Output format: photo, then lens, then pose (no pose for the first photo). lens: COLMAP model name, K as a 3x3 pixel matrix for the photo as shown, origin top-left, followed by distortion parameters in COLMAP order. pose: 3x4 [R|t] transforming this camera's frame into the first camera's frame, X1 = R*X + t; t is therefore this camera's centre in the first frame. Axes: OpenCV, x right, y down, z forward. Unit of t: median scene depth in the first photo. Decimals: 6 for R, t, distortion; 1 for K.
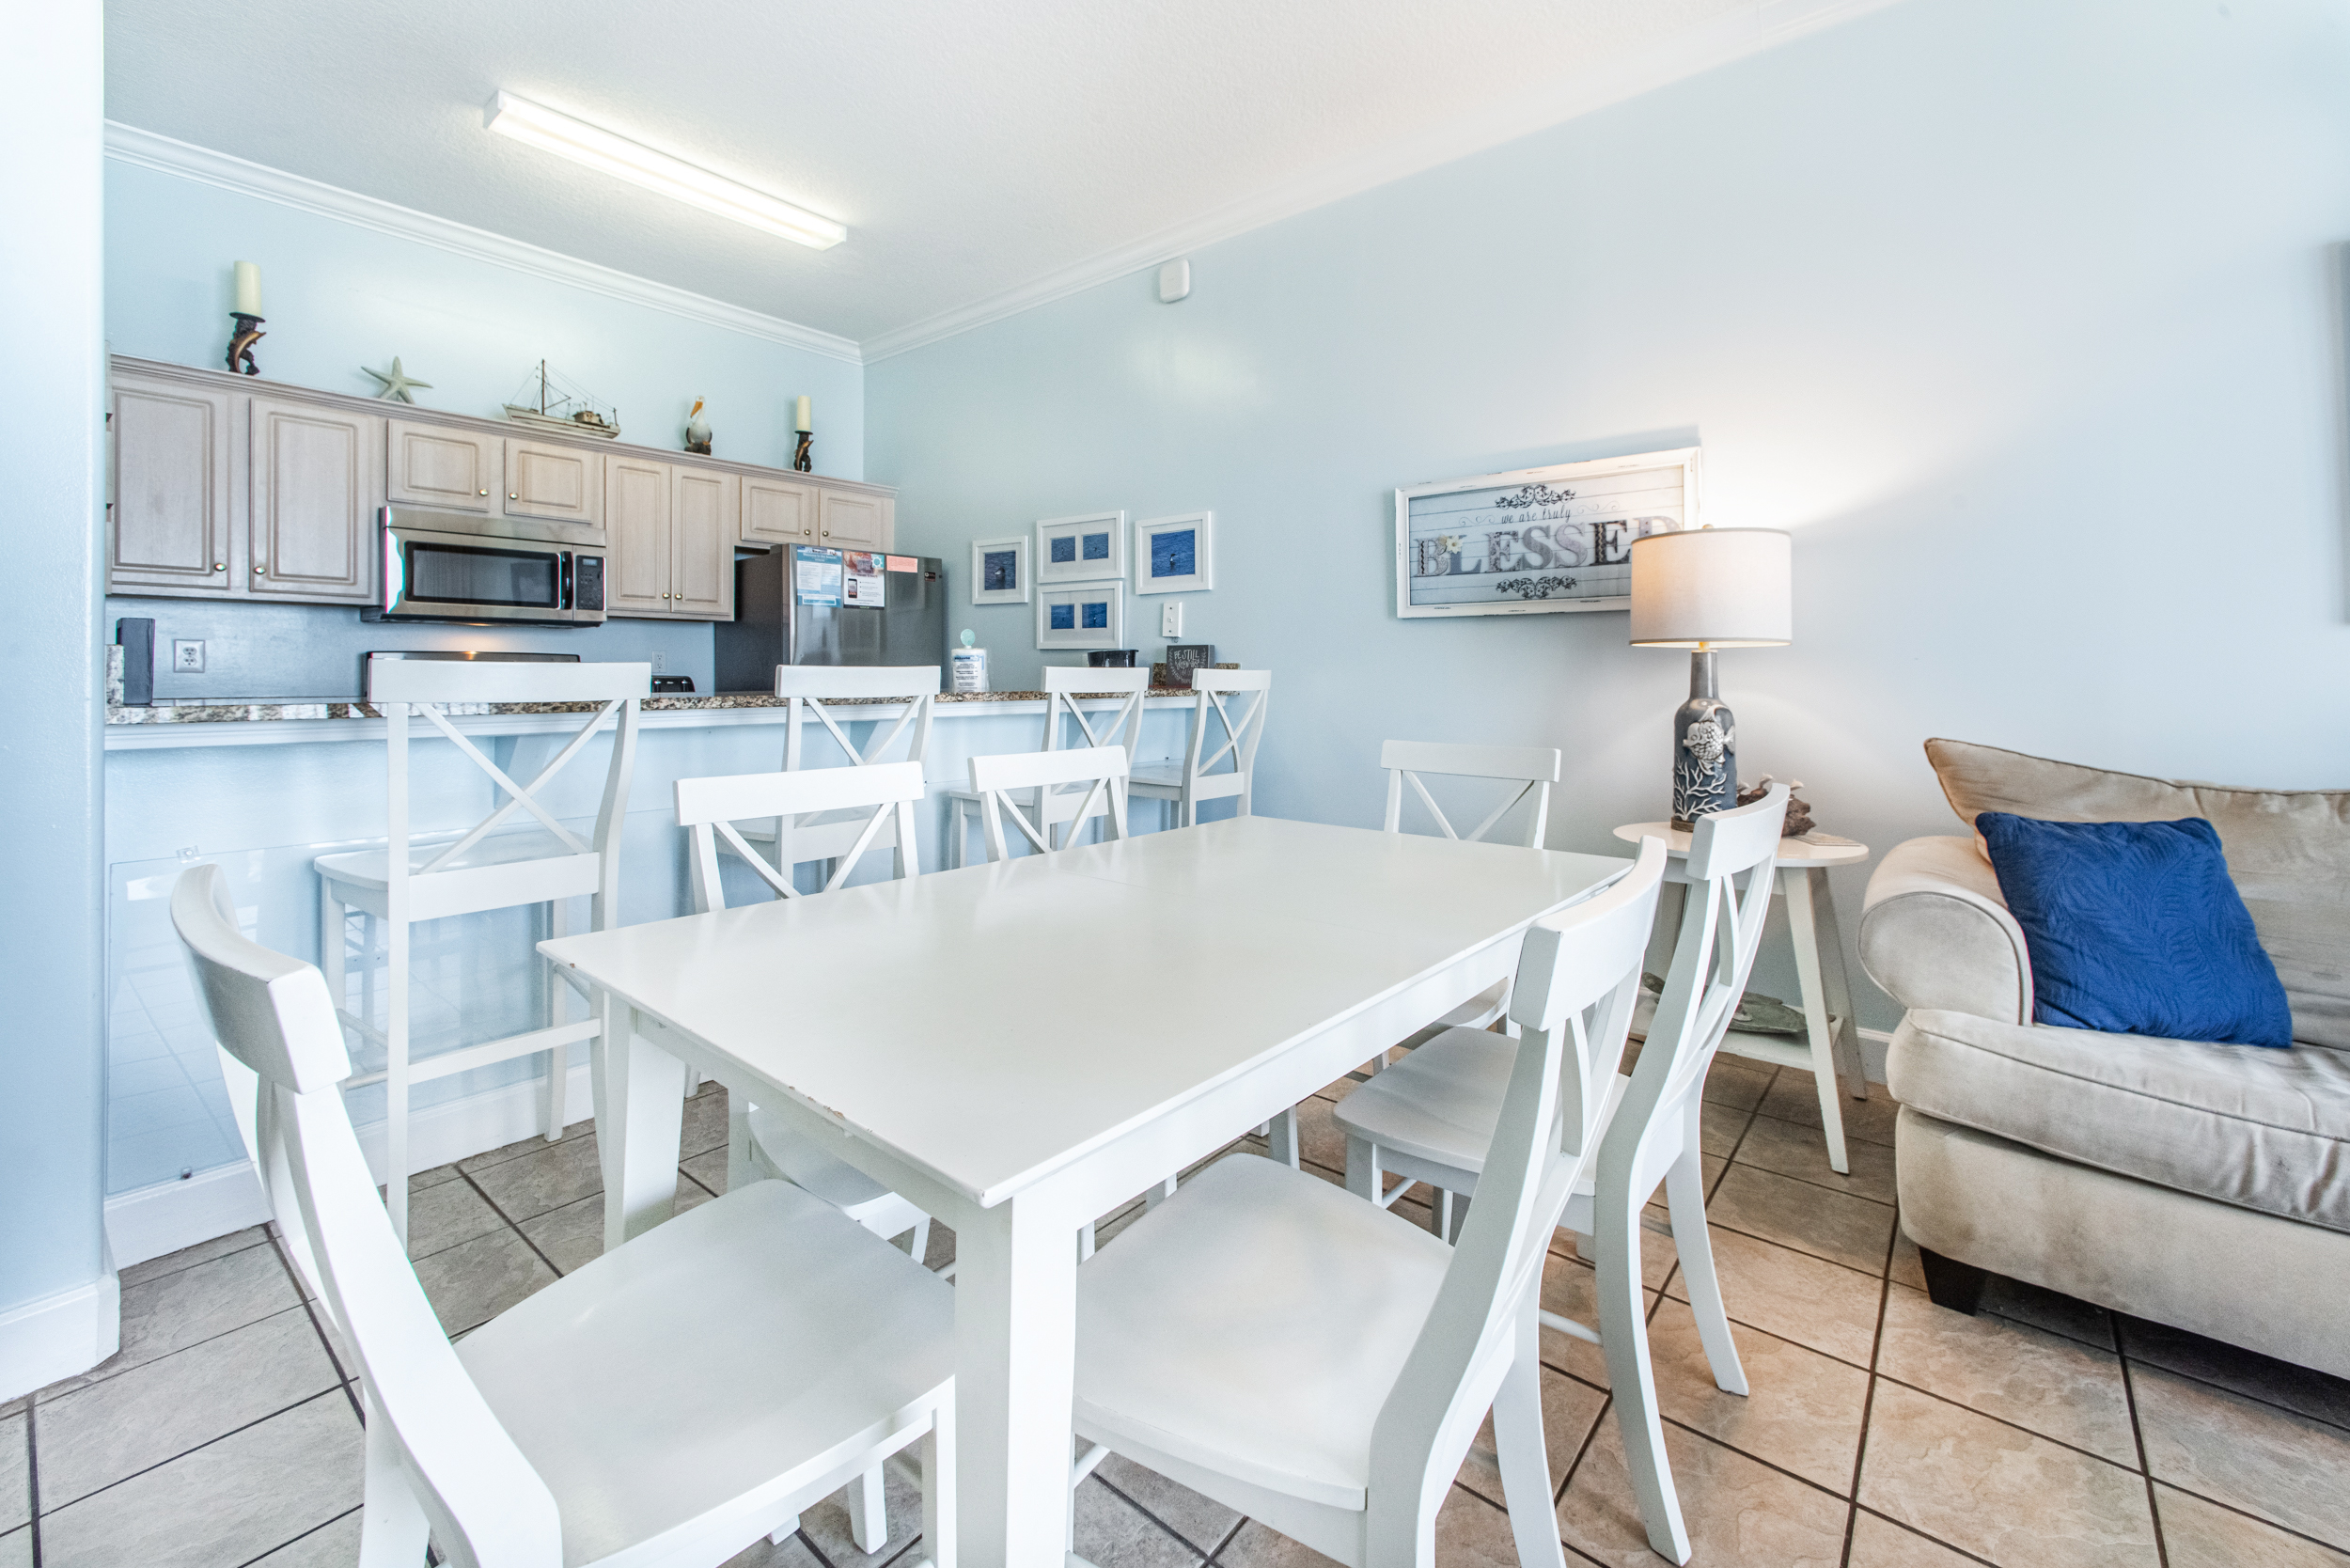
lens RADIAL K [[960.3, 0, 1212.5], [0, 960.3, 676.1], [0, 0, 1]] dist [0.002864, 0.002188]
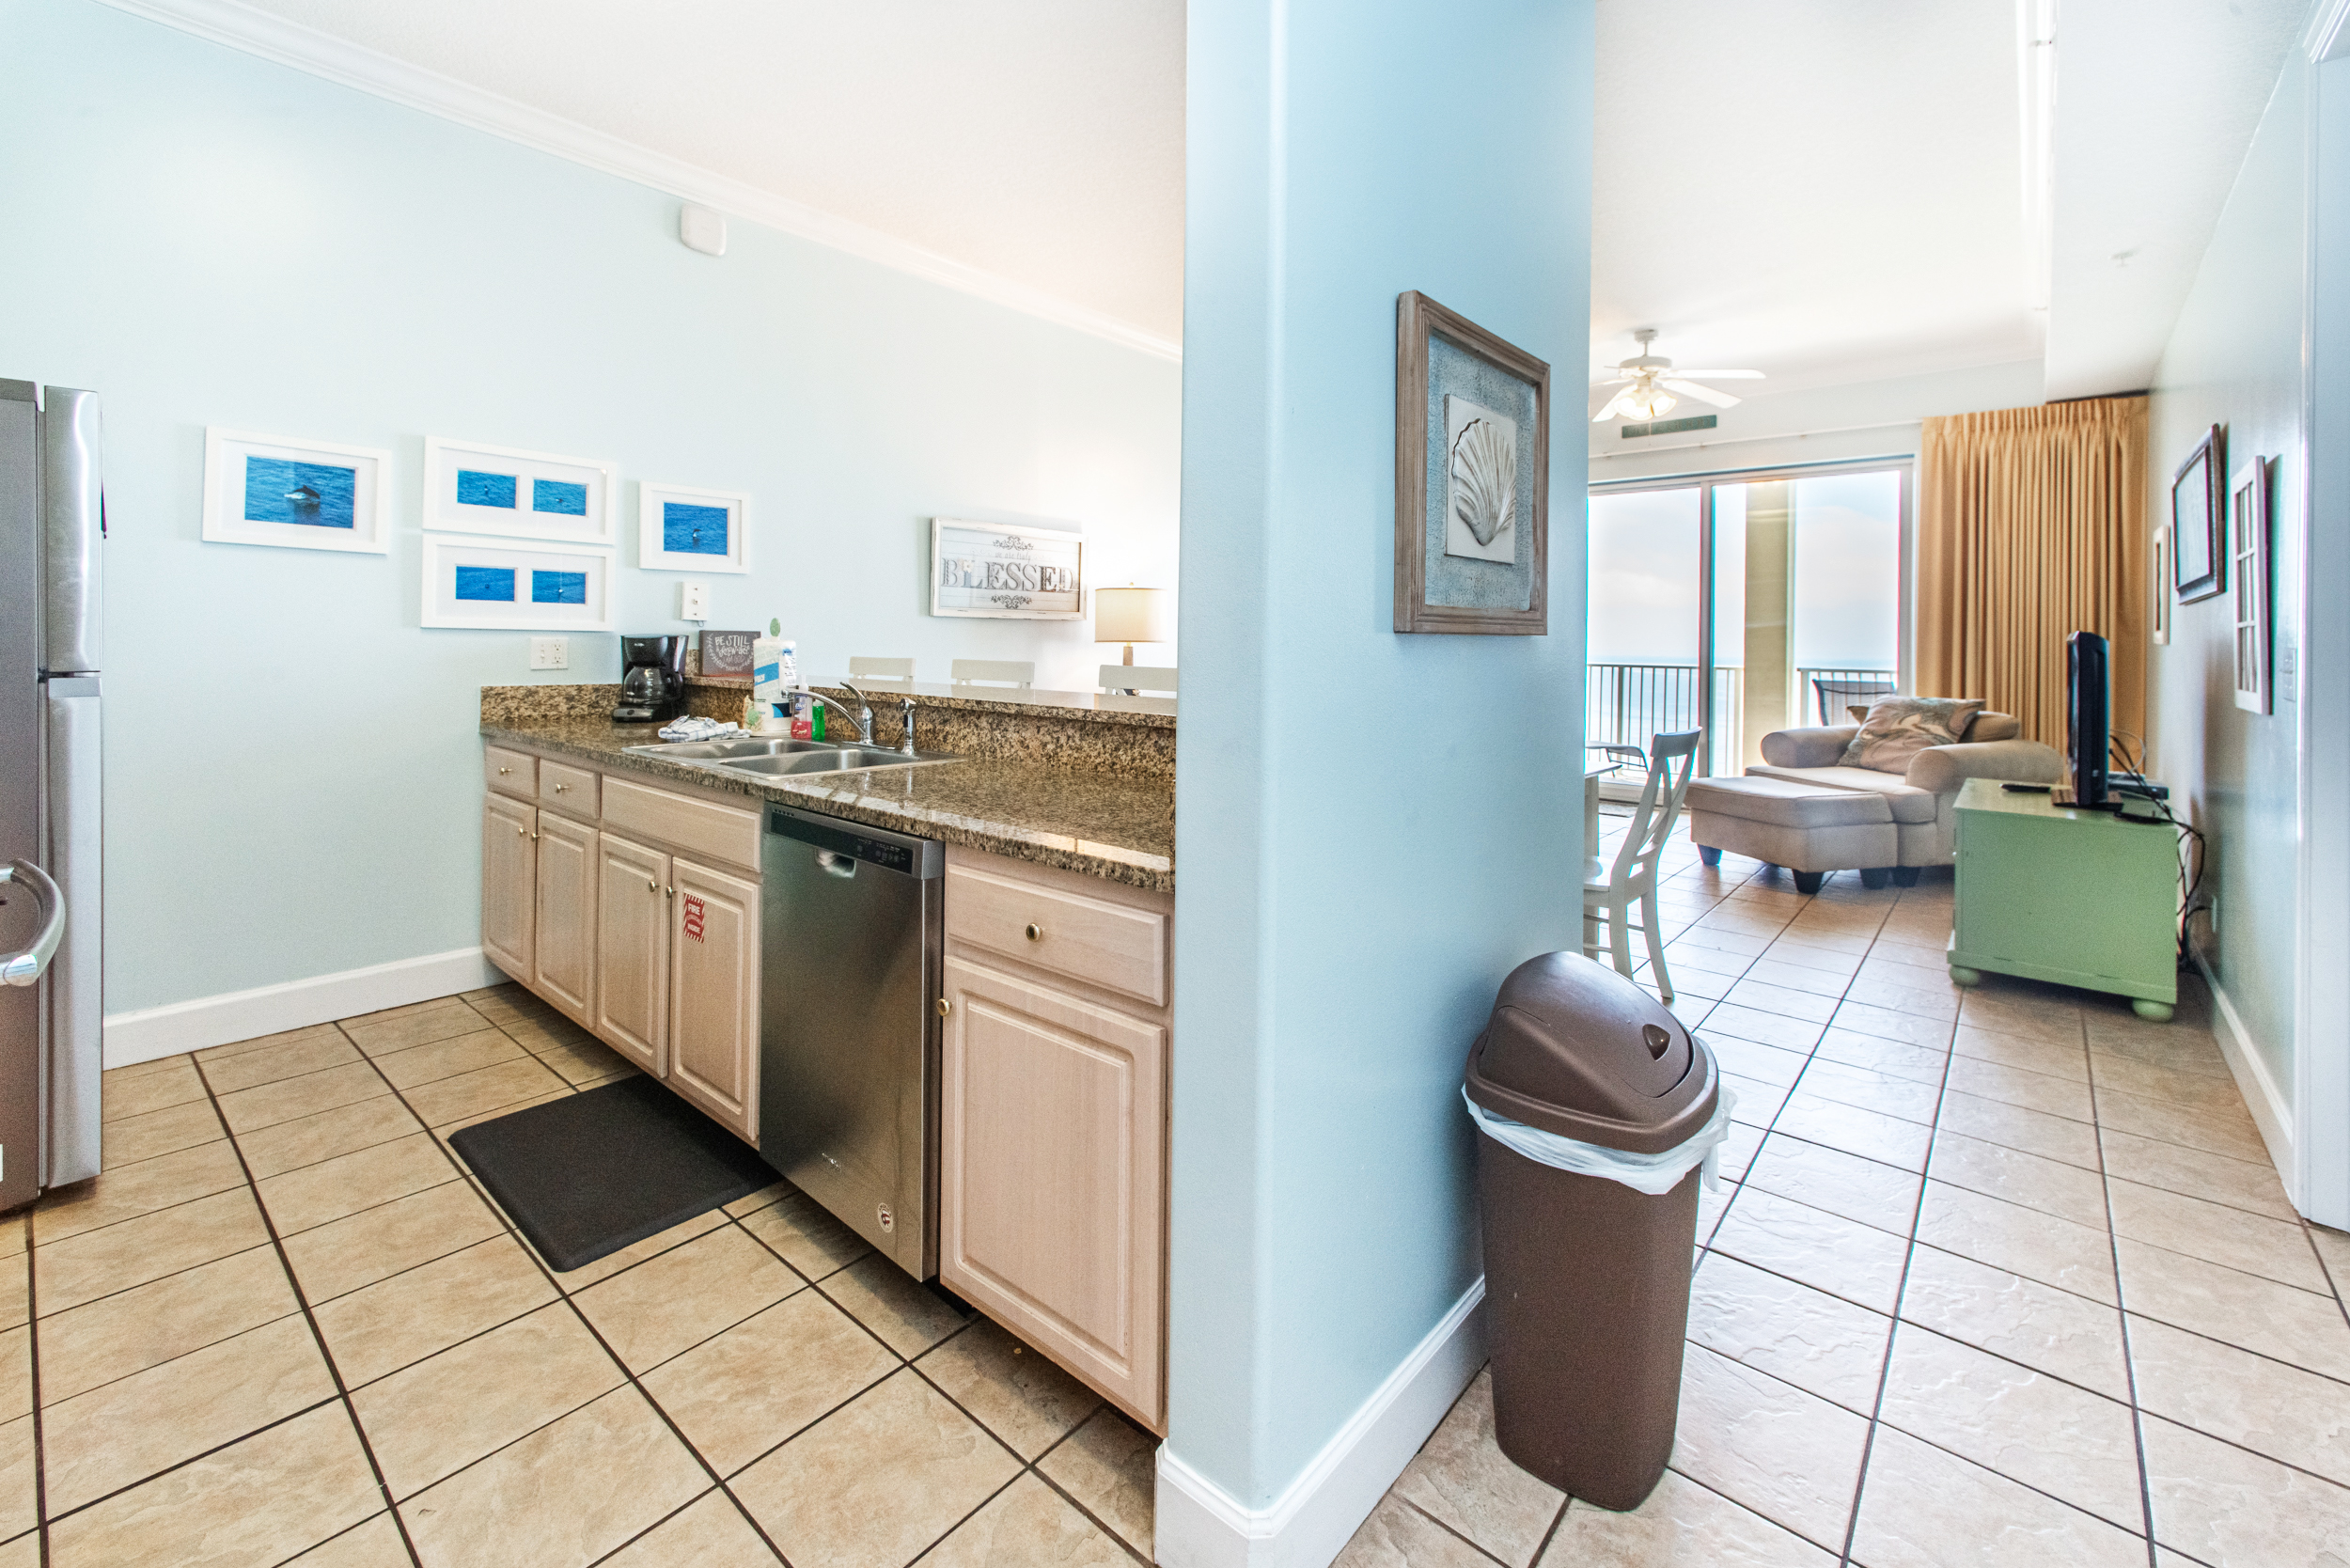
lens RADIAL K [[960.3, 0, 1188.1], [0, 960.3, 640.4], [0, 0, 1]] dist [0.002864, 0.002188]
pose [[0.030217, -0.004923, 0.999531, -0.937975], [-0.005509, 0.999972, 0.005091, -0.028978], [-0.999528, -0.005660, 0.030189, 0.507214]]
